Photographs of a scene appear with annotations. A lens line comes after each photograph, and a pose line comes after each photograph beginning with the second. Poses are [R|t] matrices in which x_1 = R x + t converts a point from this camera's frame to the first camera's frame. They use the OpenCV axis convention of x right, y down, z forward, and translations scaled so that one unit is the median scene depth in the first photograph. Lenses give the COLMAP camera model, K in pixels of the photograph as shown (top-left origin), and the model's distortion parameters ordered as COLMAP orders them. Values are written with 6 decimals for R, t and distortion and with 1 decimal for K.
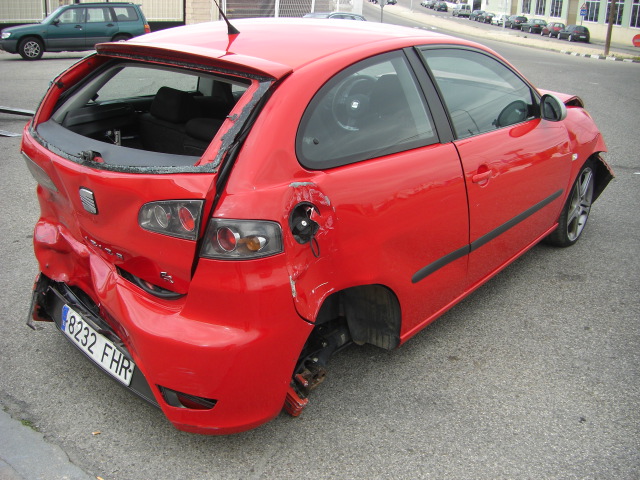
lens RADIAL K [[696.0, 0, 320.0], [0, 696.0, 240.0], [0, 0, 1]] dist [-0.126341, 0.066280]
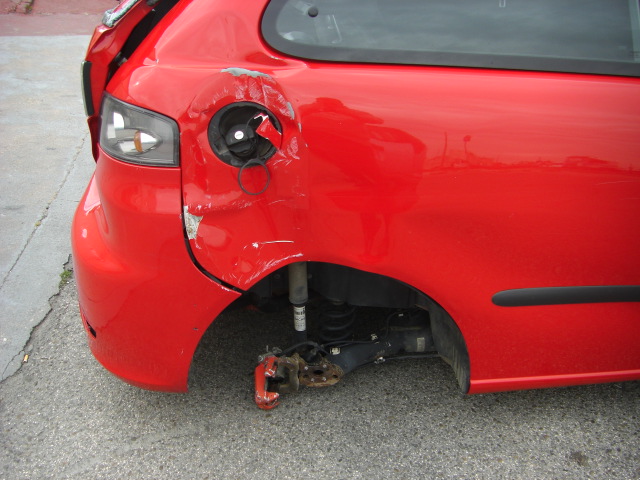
lens RADIAL K [[696.0, 0, 320.0], [0, 696.0, 240.0], [0, 0, 1]] dist [-0.126341, 0.066280]
pose [[0.690180, 0.341043, -0.638233, 0.453374], [-0.258210, 0.939985, 0.223060, -0.092369], [0.676003, 0.010847, 0.736819, 0.579003]]
